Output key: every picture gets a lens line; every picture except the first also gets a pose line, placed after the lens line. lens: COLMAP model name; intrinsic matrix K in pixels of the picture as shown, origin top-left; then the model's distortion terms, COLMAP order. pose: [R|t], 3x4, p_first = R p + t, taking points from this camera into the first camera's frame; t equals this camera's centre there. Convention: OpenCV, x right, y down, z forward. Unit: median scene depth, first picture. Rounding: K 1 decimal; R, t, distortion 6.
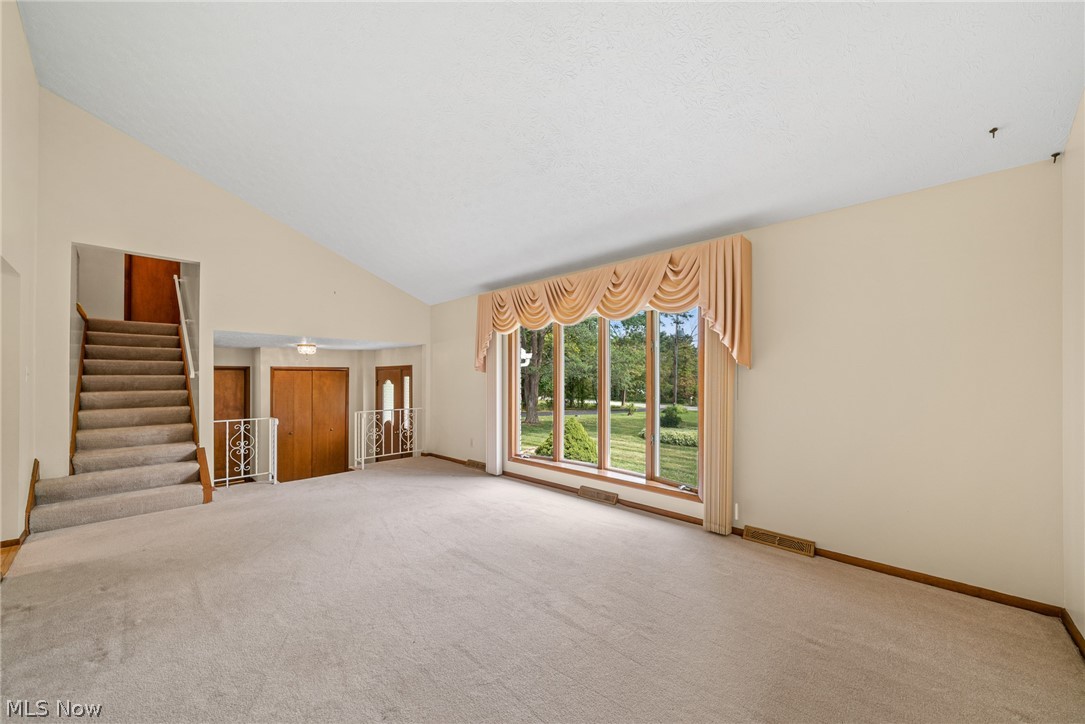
lens RADIAL K [[420.9, 0, 535.4], [0, 420.9, 370.4], [0, 0, 1]] dist [-0.000983, -0.000168]
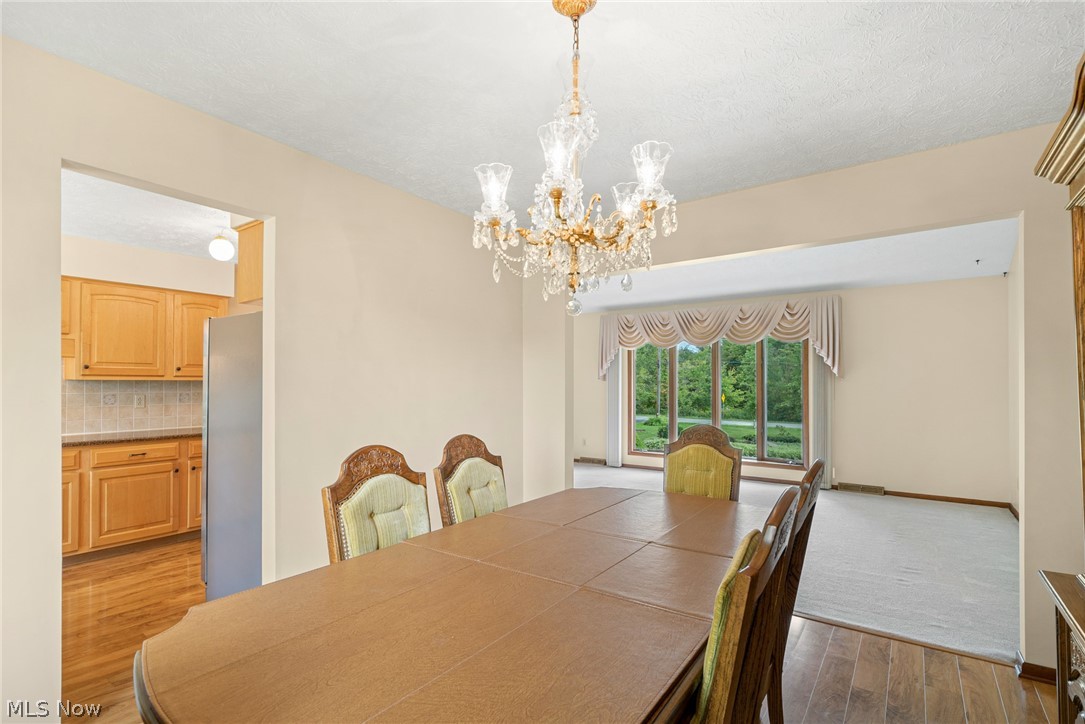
lens RADIAL K [[535.0, 0, 548.5], [0, 535.0, 368.6], [0, 0, 1]] dist [-0.002113, 0.000167]
pose [[0.989472, 0.004047, 0.144671, -0.661407], [-0.002456, 0.999935, -0.011177, -0.016308], [-0.144707, 0.010705, 0.989417, -0.620297]]
